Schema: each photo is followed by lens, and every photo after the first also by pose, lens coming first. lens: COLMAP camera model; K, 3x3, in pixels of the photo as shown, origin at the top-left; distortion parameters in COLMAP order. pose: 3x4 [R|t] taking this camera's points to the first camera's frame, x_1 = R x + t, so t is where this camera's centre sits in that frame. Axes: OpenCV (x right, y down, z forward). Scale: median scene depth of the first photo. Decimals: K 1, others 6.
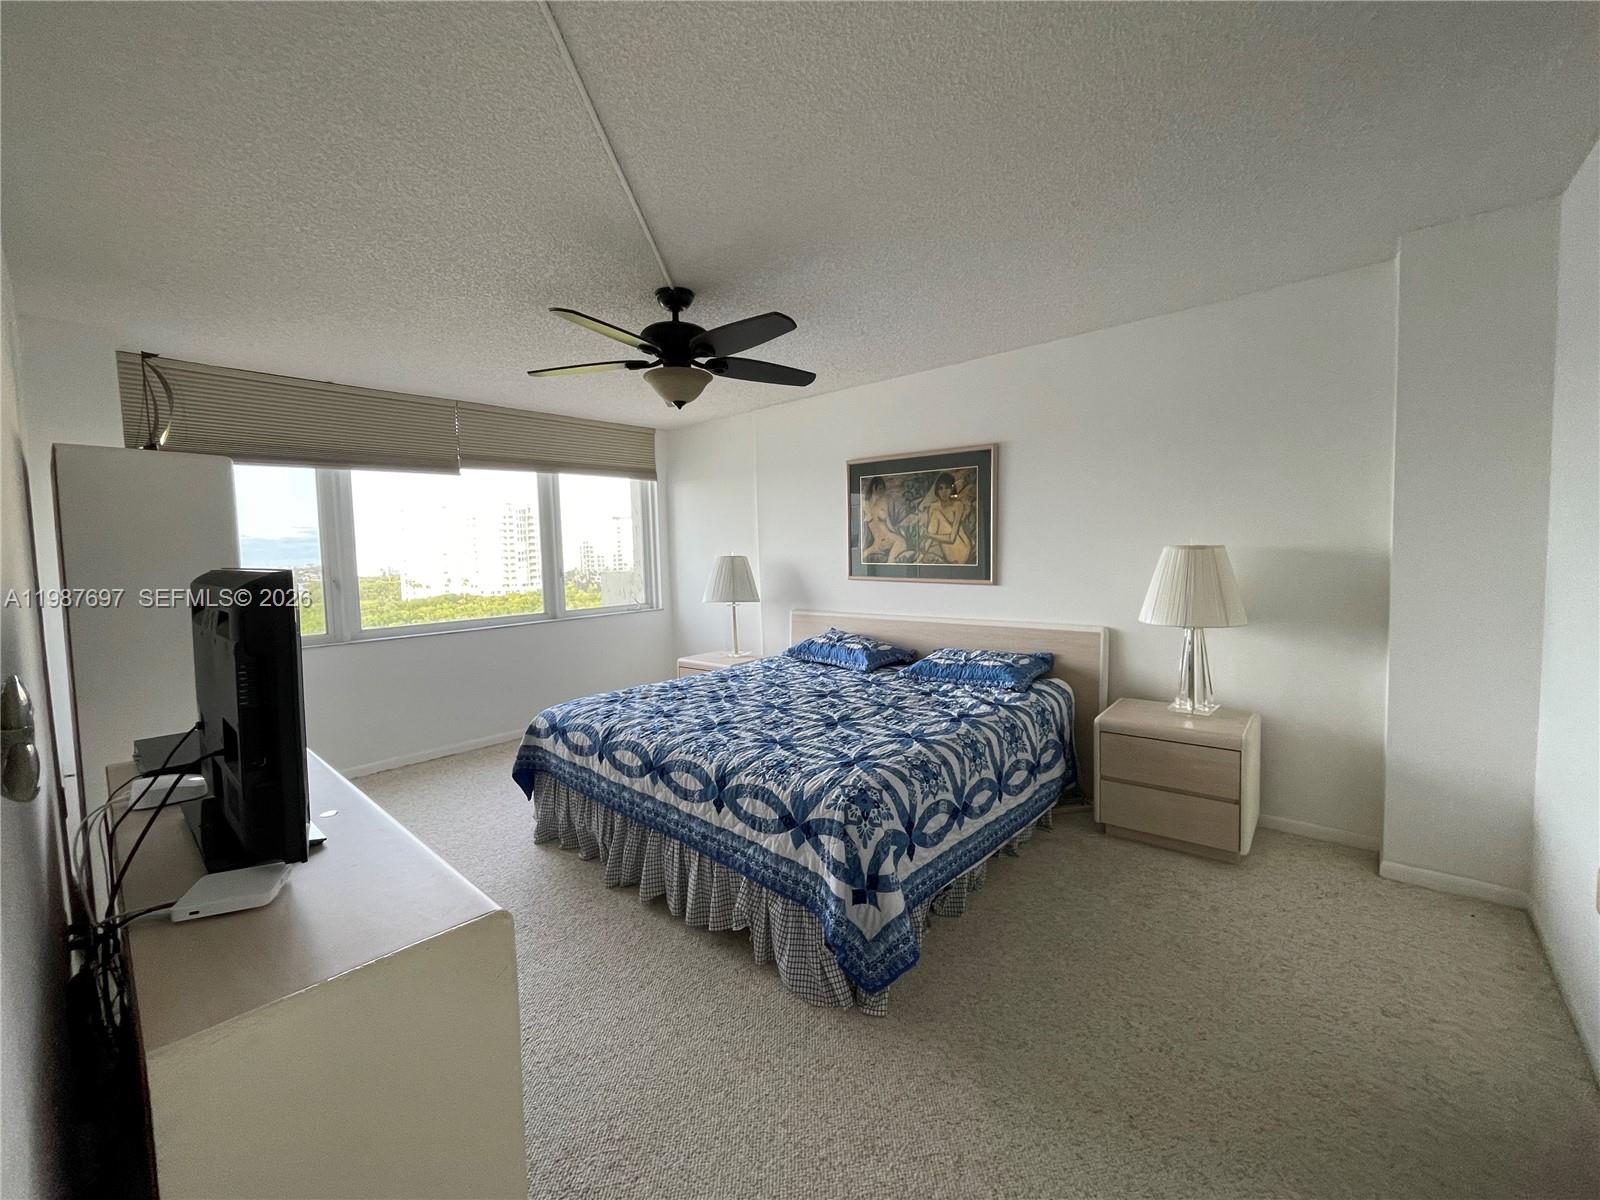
lens RADIAL K [[650.7, 0, 791.4], [0, 650.7, 589.4], [0, 0, 1]] dist [0.002785, 0.000467]
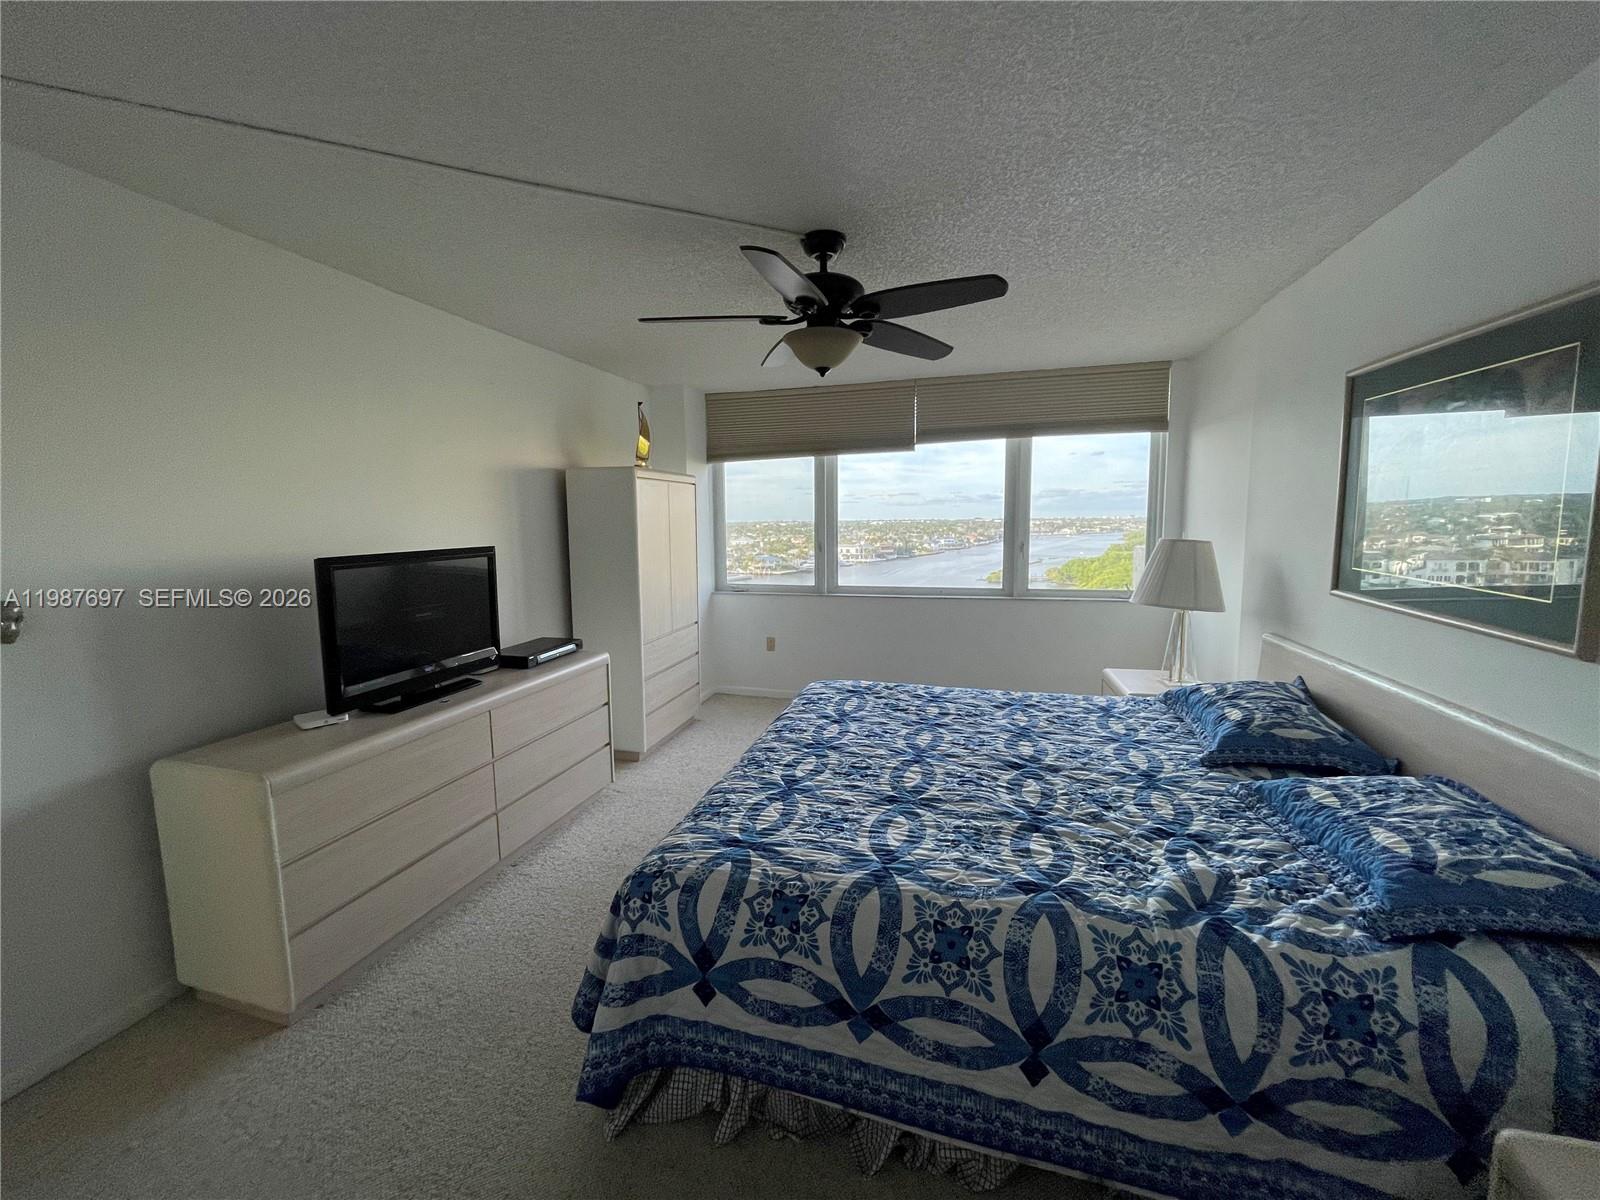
lens RADIAL K [[650.7, 0, 791.4], [0, 650.7, 589.4], [0, 0, 1]] dist [0.002785, 0.000467]
pose [[0.426562, 0.120505, -0.896395, 0.624846], [-0.055229, 0.992705, 0.107171, -0.089388], [0.902771, 0.003792, 0.430106, 0.603987]]
